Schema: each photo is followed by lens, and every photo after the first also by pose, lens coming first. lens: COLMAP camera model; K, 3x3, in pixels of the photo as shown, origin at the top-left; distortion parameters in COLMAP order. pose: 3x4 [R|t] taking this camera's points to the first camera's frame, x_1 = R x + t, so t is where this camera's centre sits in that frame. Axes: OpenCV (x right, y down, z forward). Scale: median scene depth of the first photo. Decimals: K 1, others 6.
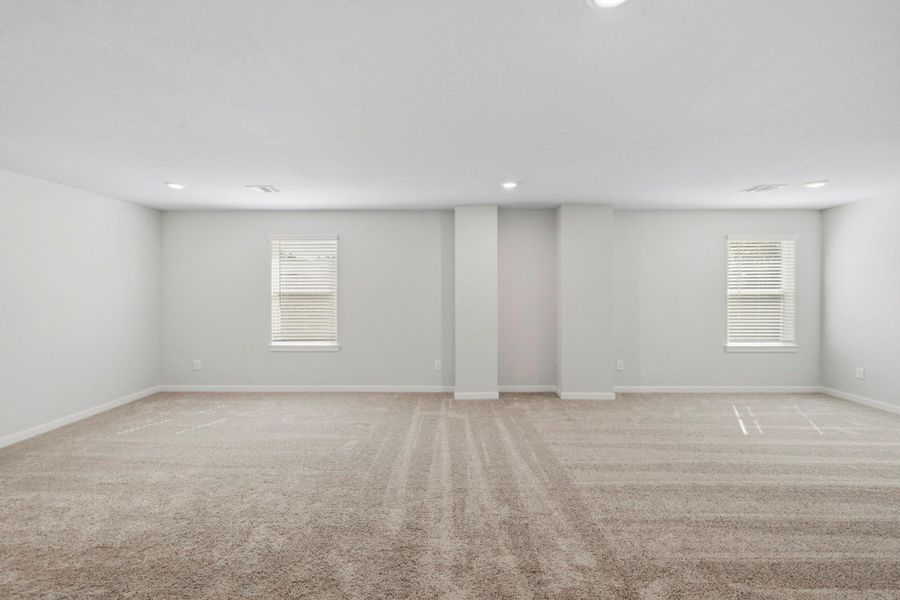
lens RADIAL K [[372.9, 0, 447.7], [0, 372.9, 293.0], [0, 0, 1]] dist [0.018803, -0.000017]
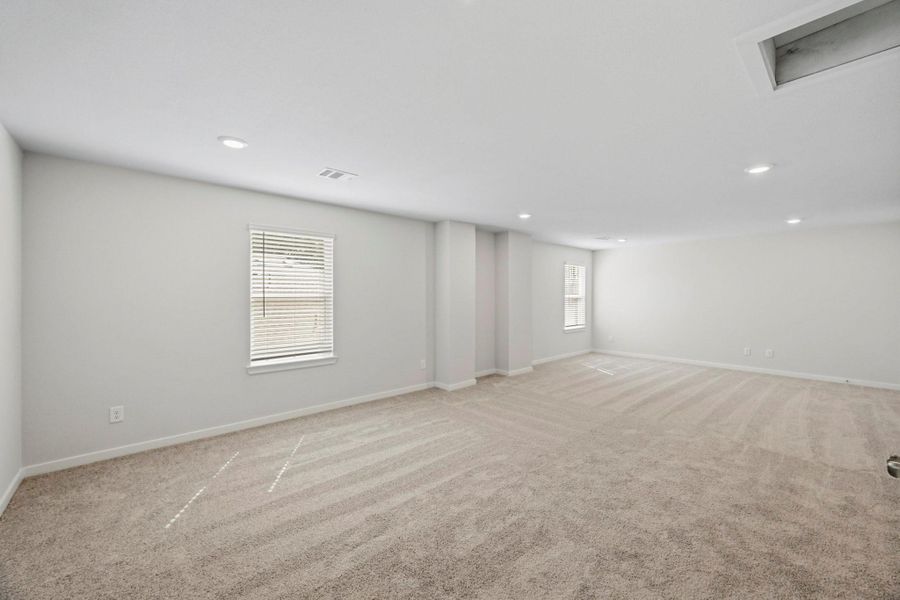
lens RADIAL K [[372.9, 0, 454.5], [0, 372.9, 300.3], [0, 0, 1]] dist [0.018803, -0.000017]
pose [[0.724226, -0.008923, 0.689505, -0.710144], [0.003225, 0.999949, 0.009554, -0.001390], [-0.689555, -0.004696, 0.724218, 0.162430]]
